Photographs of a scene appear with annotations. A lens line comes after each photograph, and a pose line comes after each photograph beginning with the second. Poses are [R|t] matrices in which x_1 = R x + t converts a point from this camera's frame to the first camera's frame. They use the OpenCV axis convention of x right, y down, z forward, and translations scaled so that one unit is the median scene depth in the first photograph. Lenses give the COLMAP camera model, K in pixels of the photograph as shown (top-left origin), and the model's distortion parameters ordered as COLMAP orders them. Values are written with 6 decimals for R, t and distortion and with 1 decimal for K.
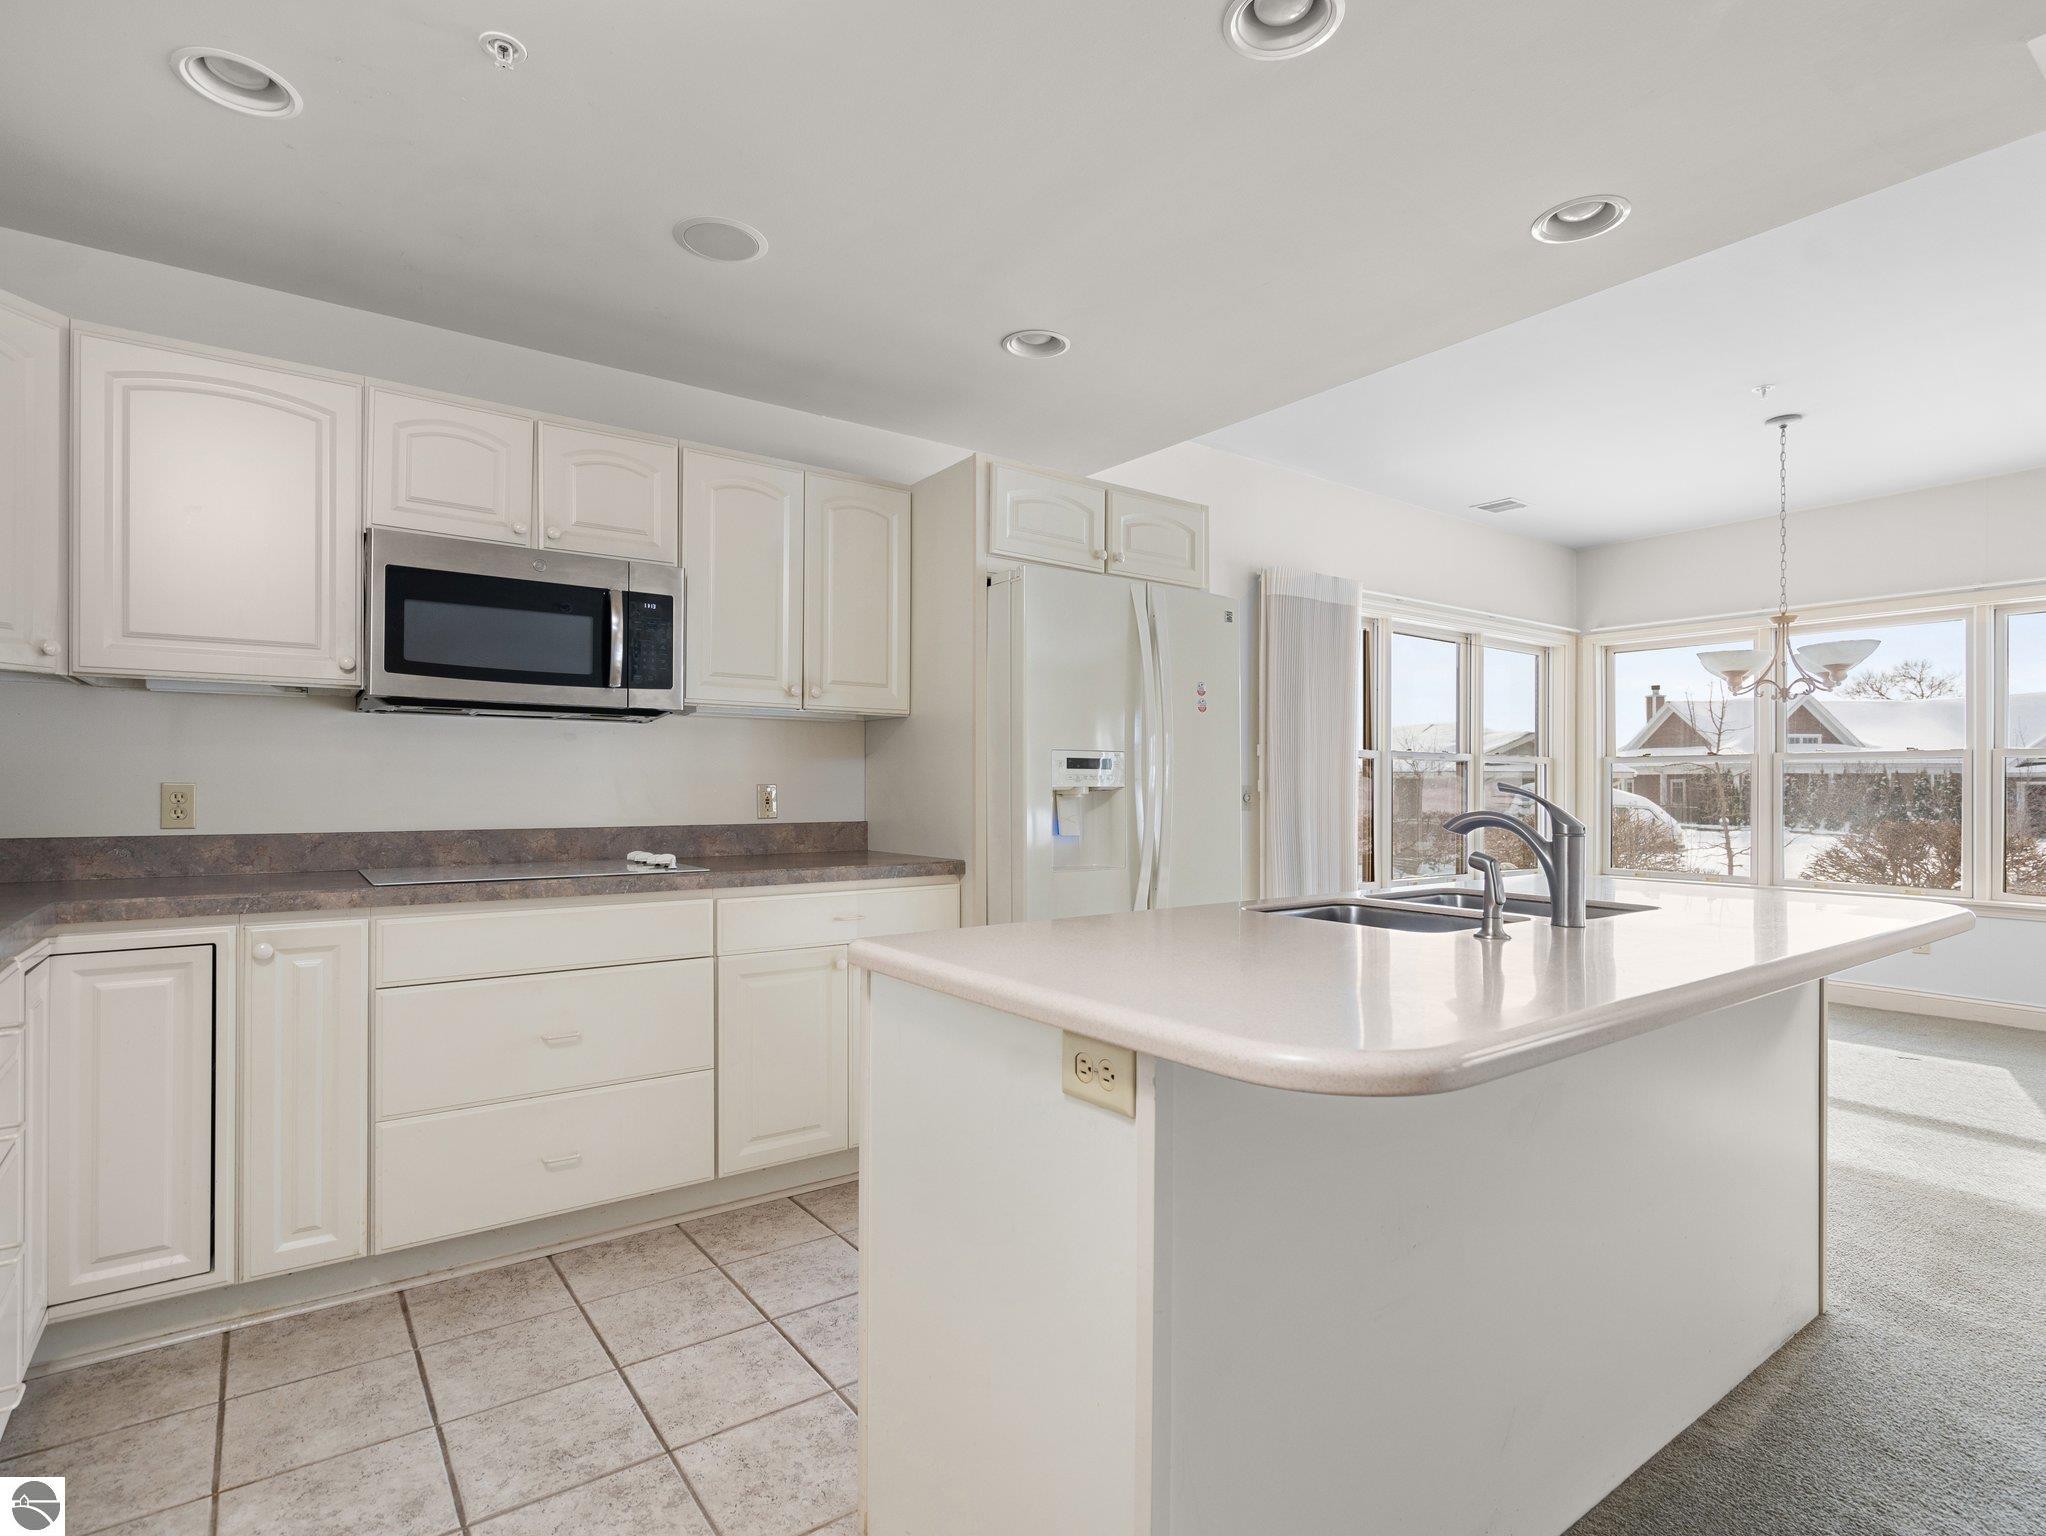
lens RADIAL K [[1031.0, 0, 1018.1], [0, 1031.0, 784.5], [0, 0, 1]] dist [-0.005087, 0.003495]
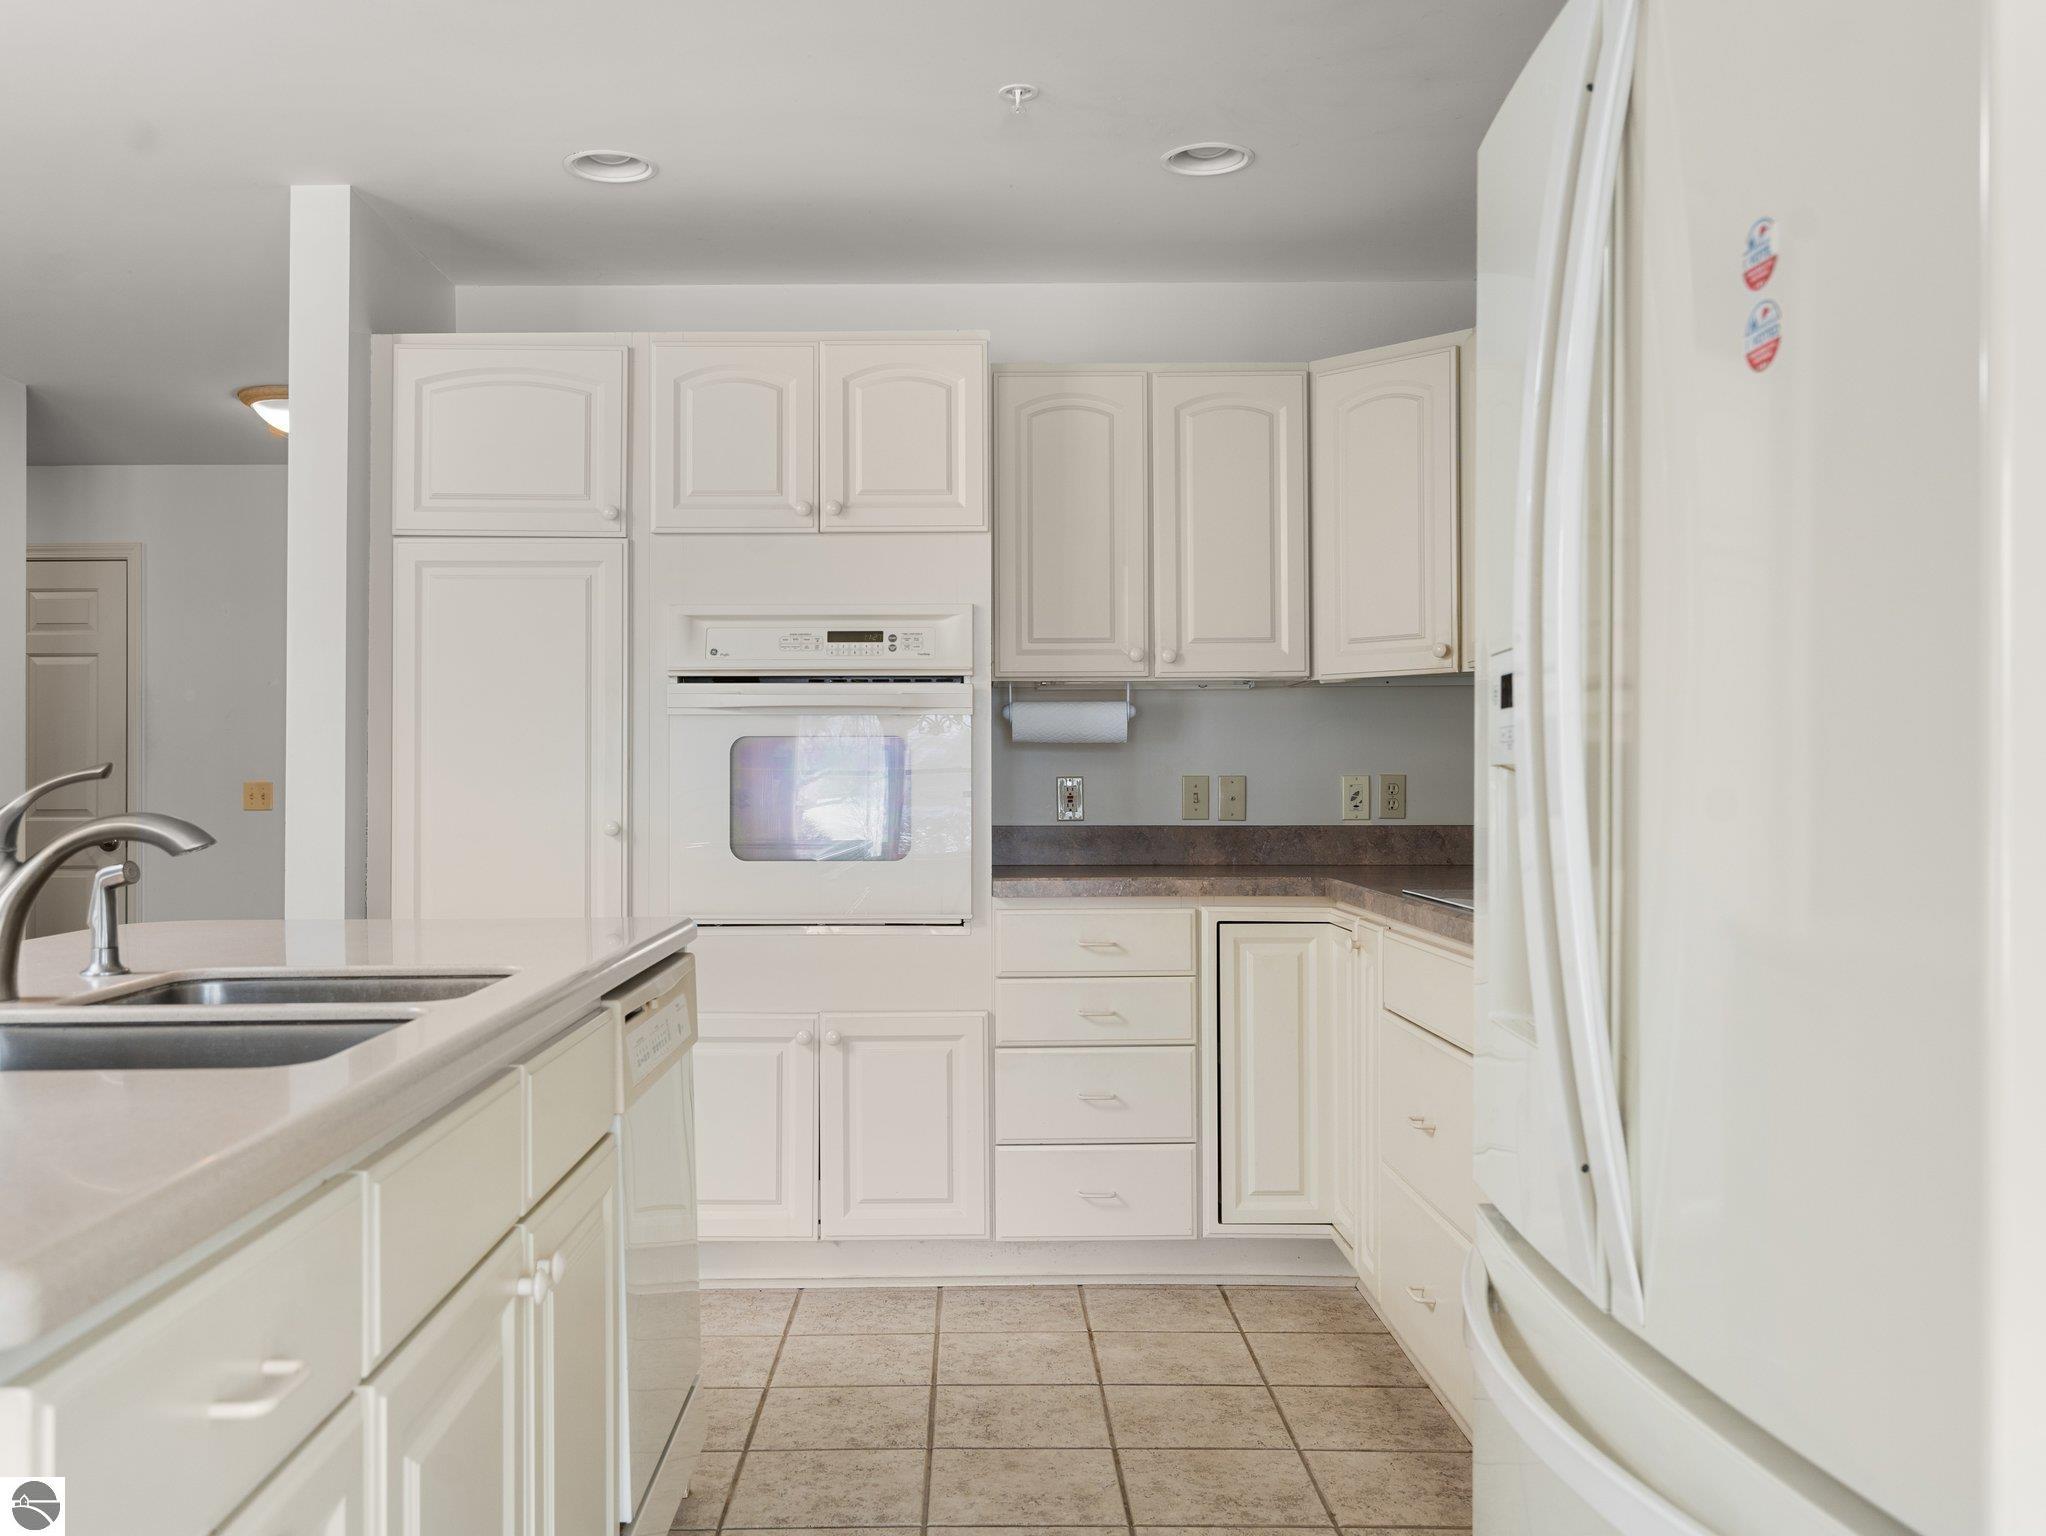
lens RADIAL K [[1763.2, 0, 965.7], [0, 1763.2, 761.6], [0, 0, 1]] dist [0.007020, -0.000160]
pose [[-0.592923, -0.010679, -0.805188, 0.594237], [0.006241, 0.999821, -0.017856, 0.009371], [0.805235, -0.015612, -0.592751, 1.194803]]
